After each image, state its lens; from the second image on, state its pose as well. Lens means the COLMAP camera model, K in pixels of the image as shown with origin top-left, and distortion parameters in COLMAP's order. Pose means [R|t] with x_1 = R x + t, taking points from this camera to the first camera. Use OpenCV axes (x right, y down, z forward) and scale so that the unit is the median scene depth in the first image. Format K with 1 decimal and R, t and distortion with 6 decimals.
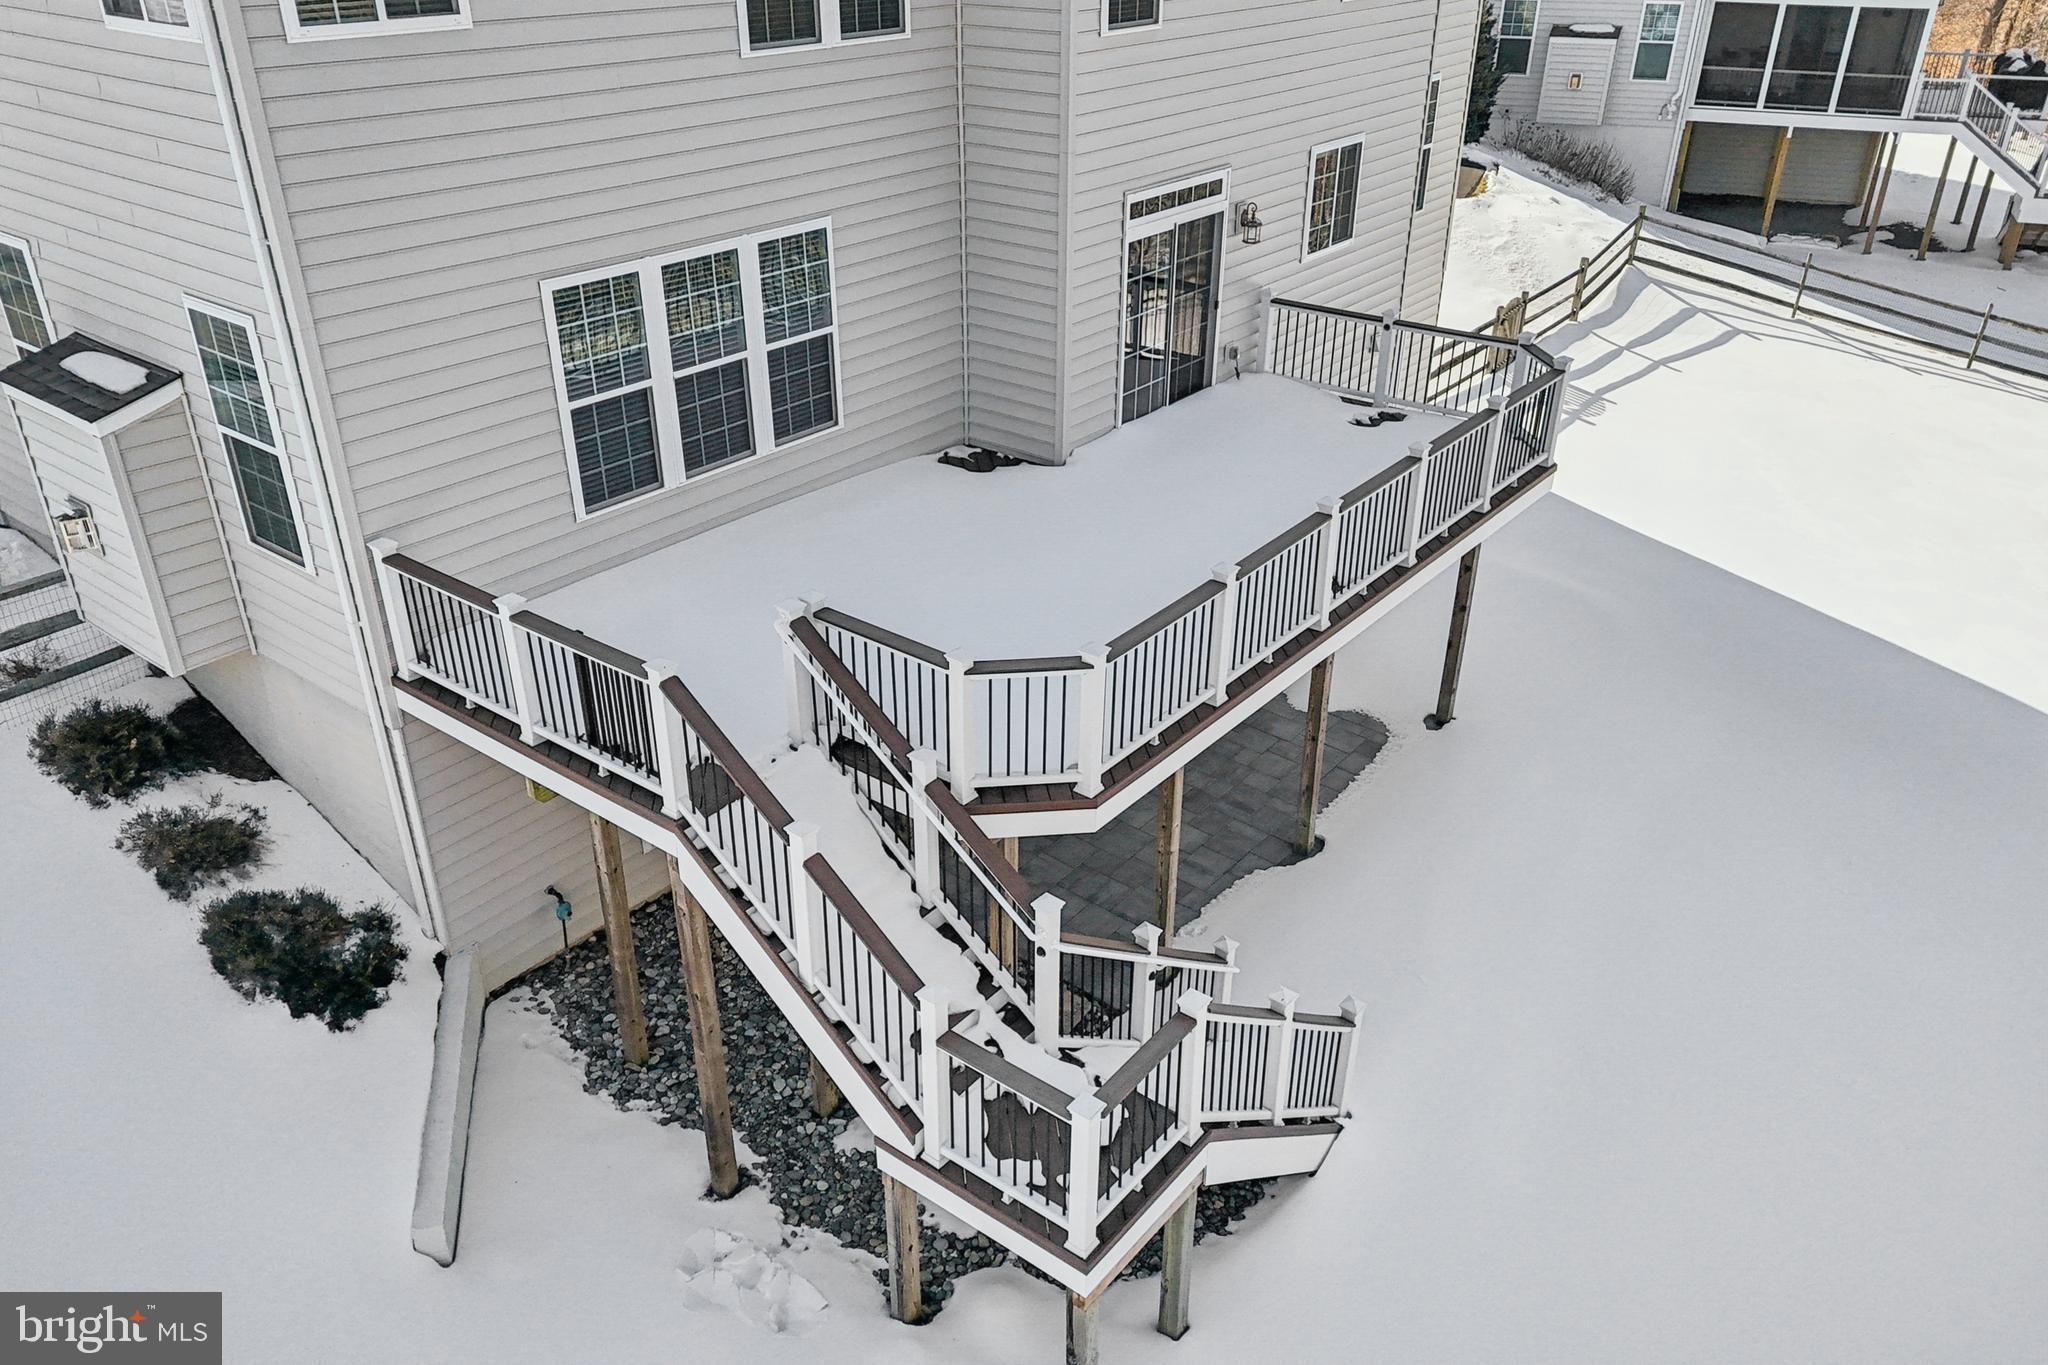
lens RADIAL K [[1494.6, 0, 1022.4], [0, 1494.6, 693.6], [0, 0, 1]] dist [0.058098, -0.066704]
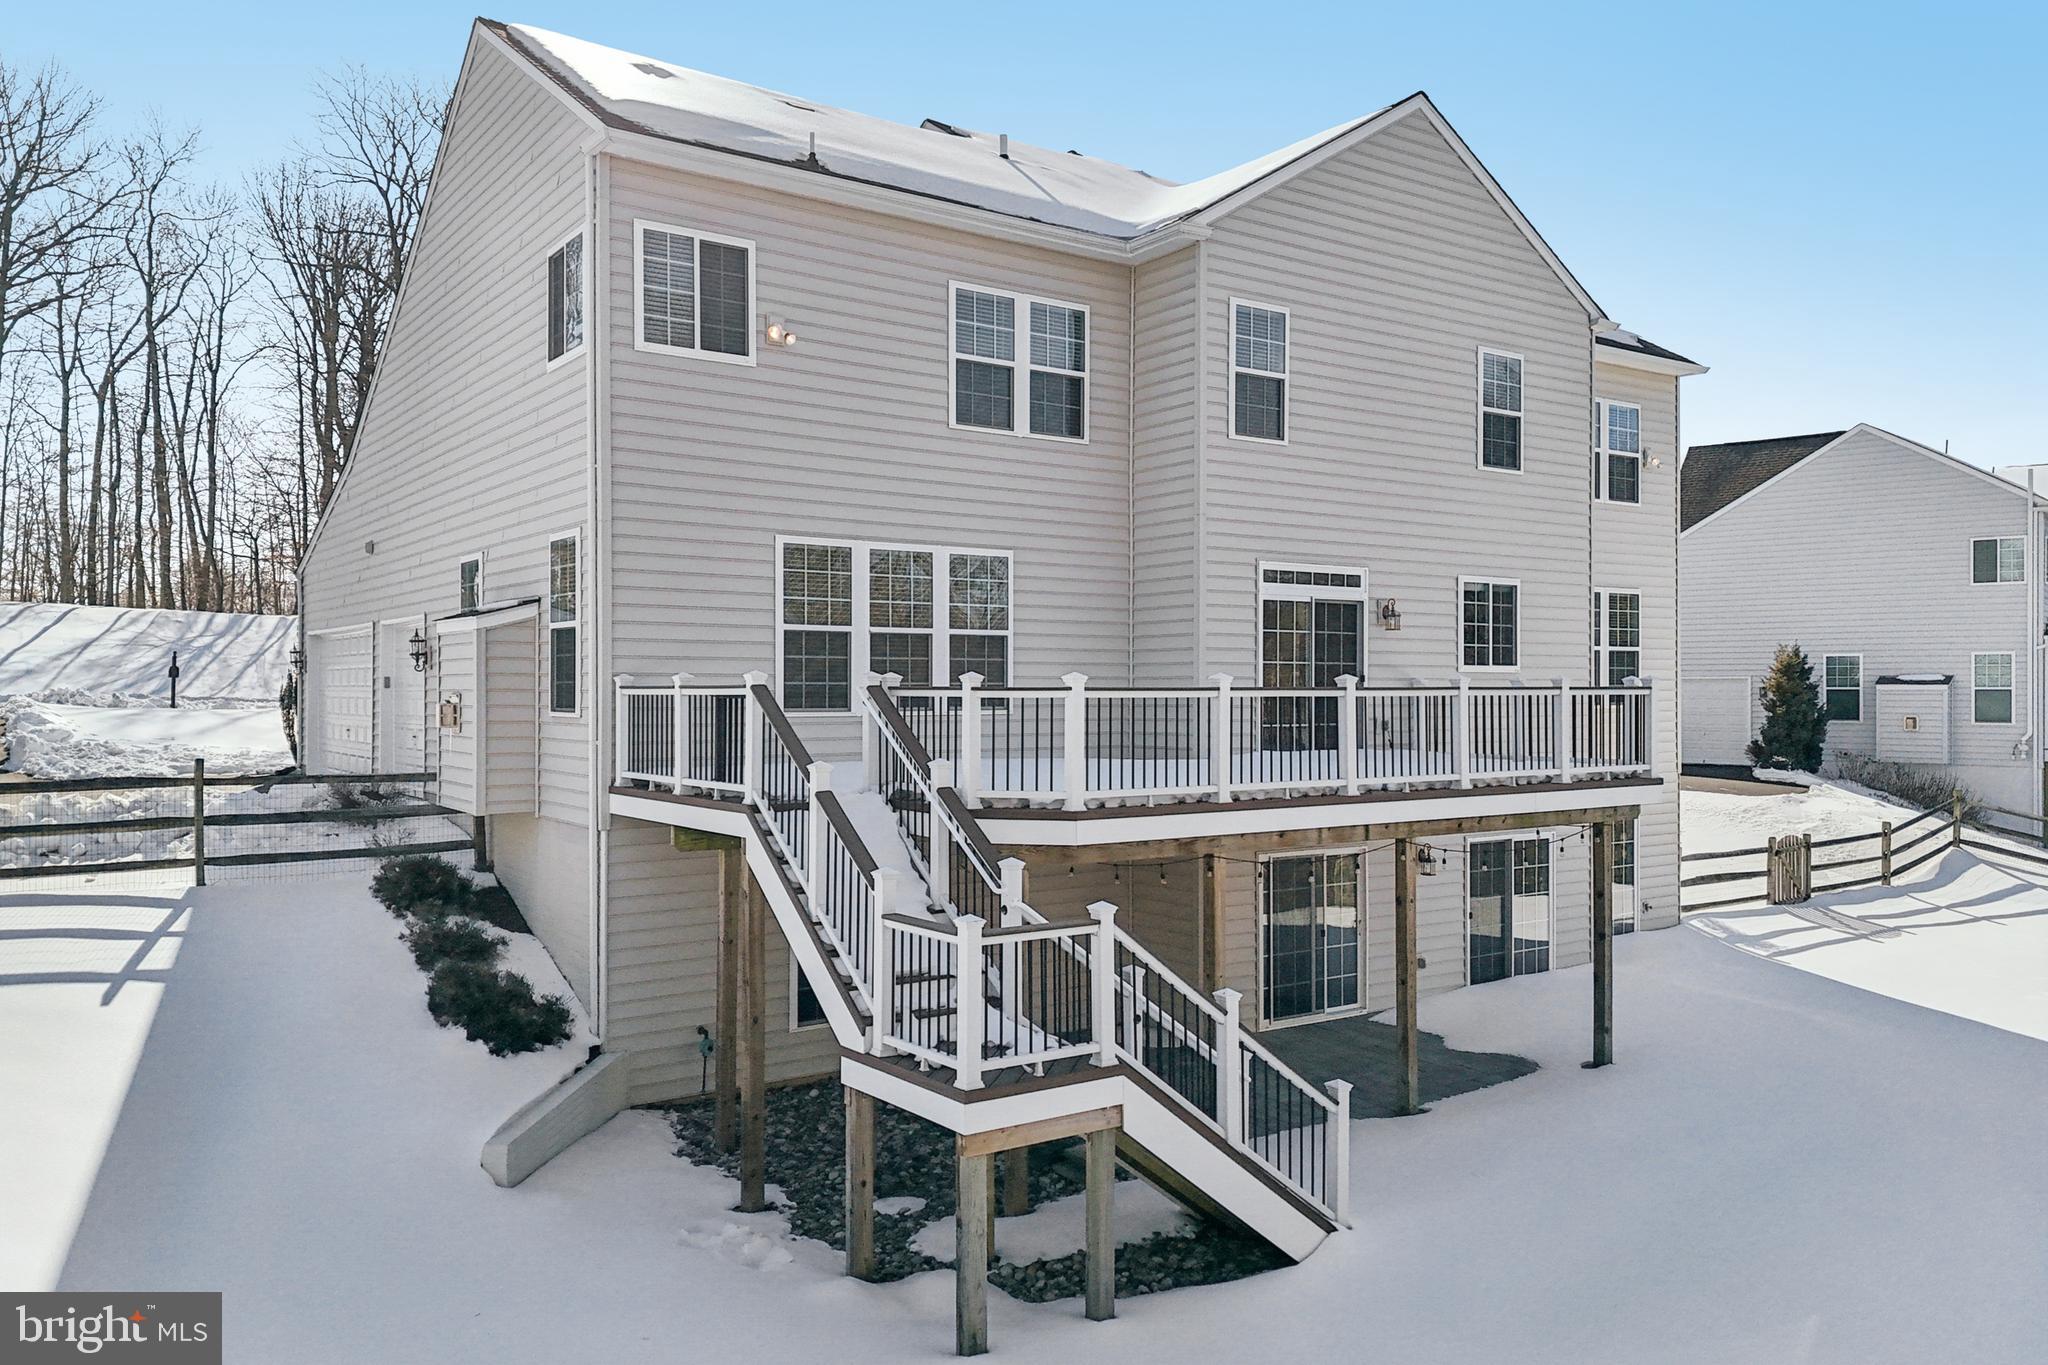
lens RADIAL K [[1494.6, 0, 1022.4], [0, 1494.6, 693.6], [0, 0, 1]] dist [0.058098, -0.066704]
pose [[0.957988, -0.001960, -0.286801, 0.287600], [-0.137105, 0.875189, -0.463946, 0.448641], [0.251915, 0.483777, 0.838152, -0.050382]]
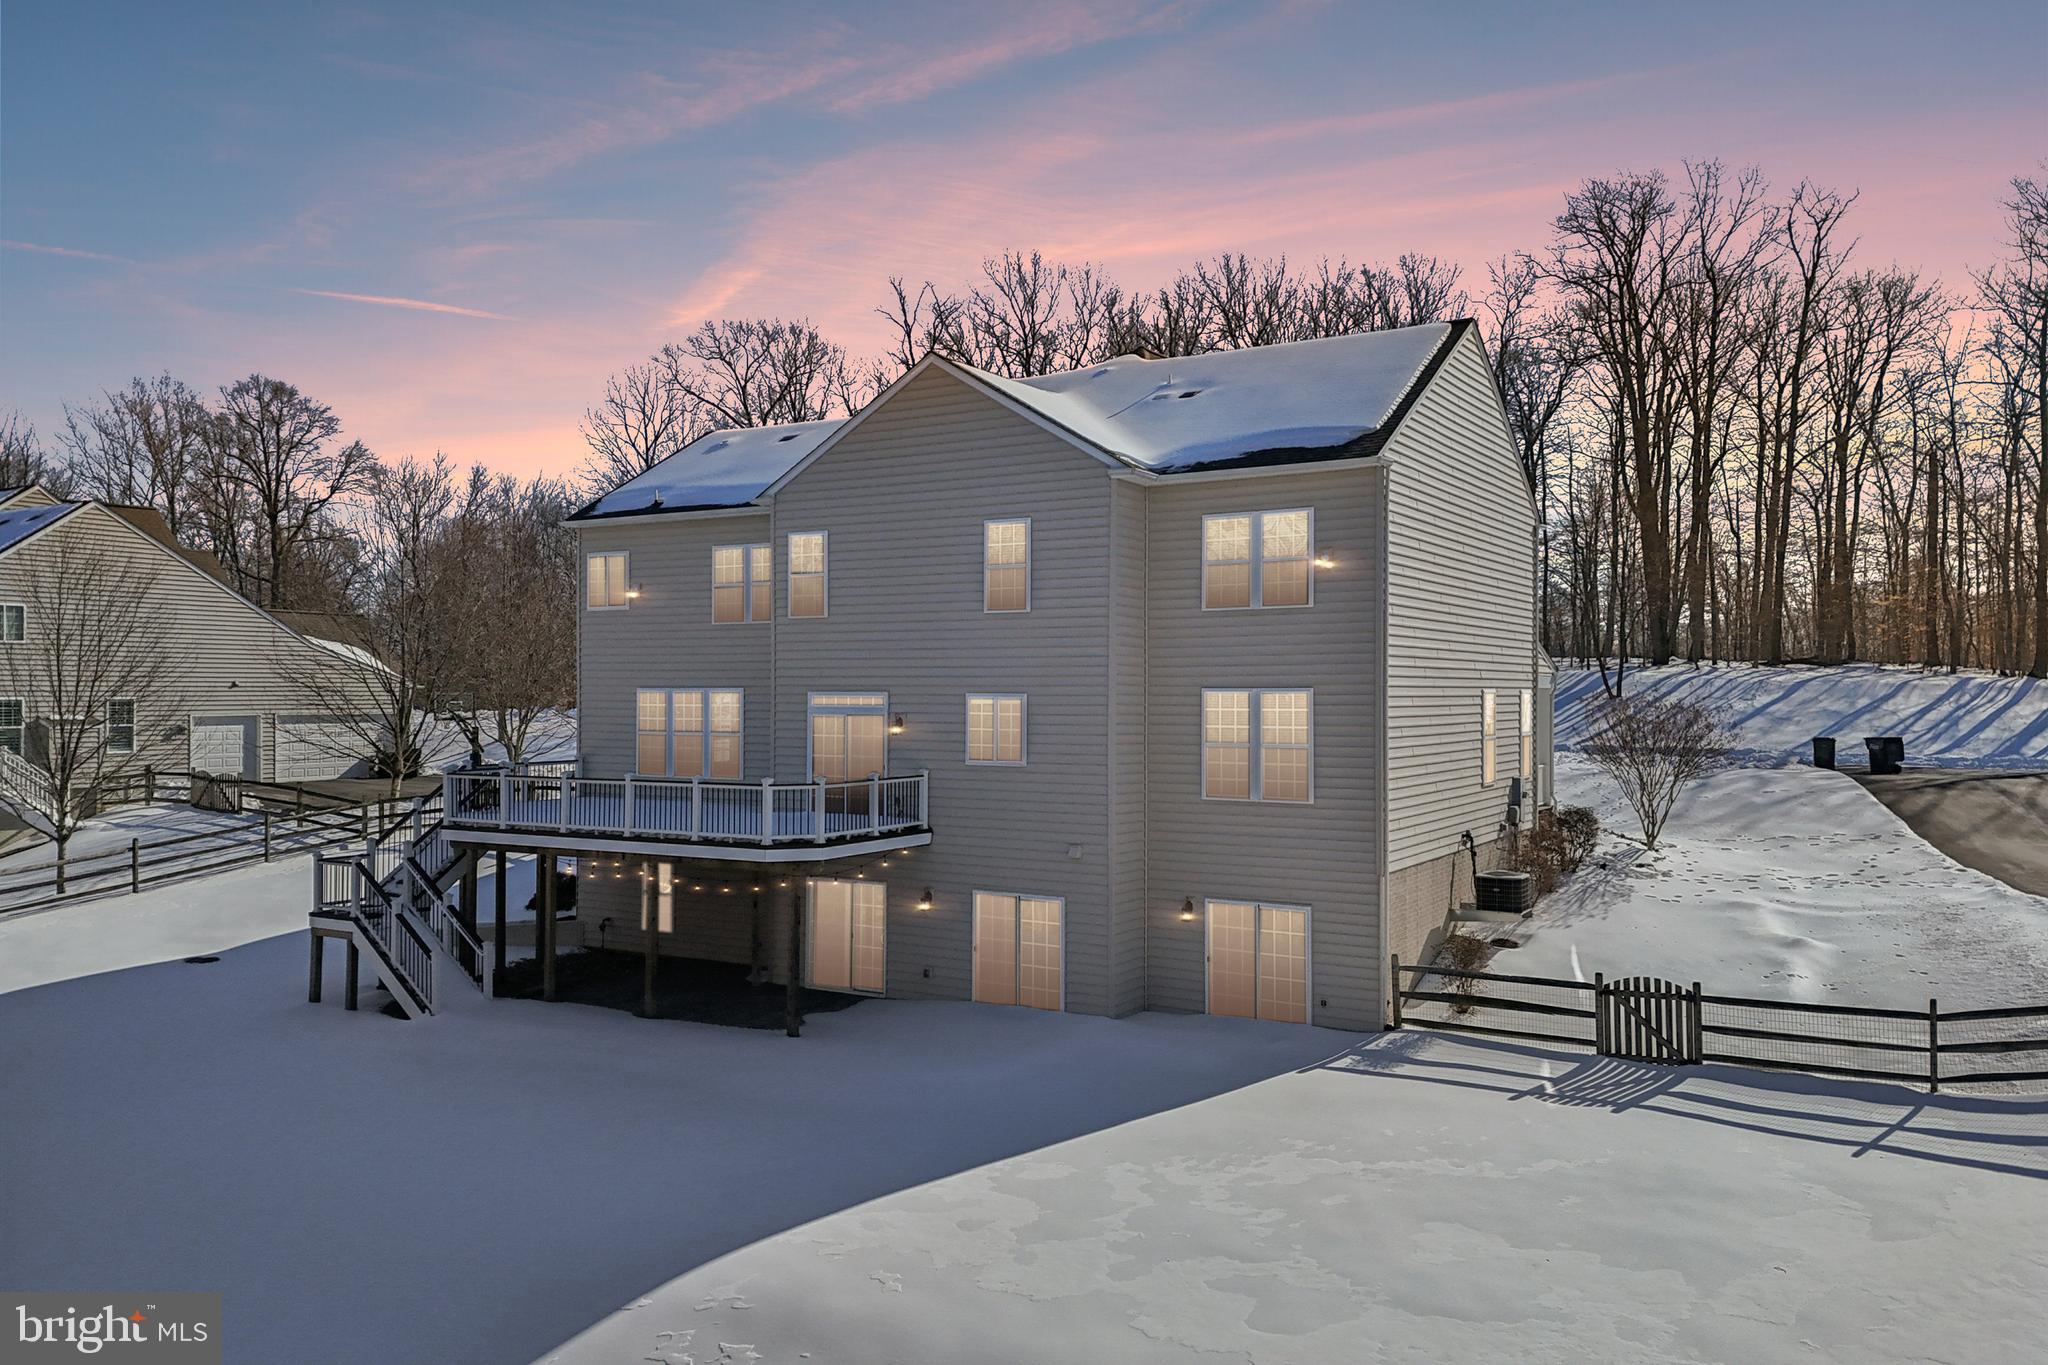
lens RADIAL K [[1514.0, 0, 1024.0], [0, 1514.0, 682.5], [0, 0, 1]] dist [0.047363, 0.002405]
pose [[0.128835, -0.015823, -0.991540, 2.522615], [-0.484227, 0.871563, -0.076826, -0.393504], [0.865405, 0.490028, 0.104626, 1.246457]]
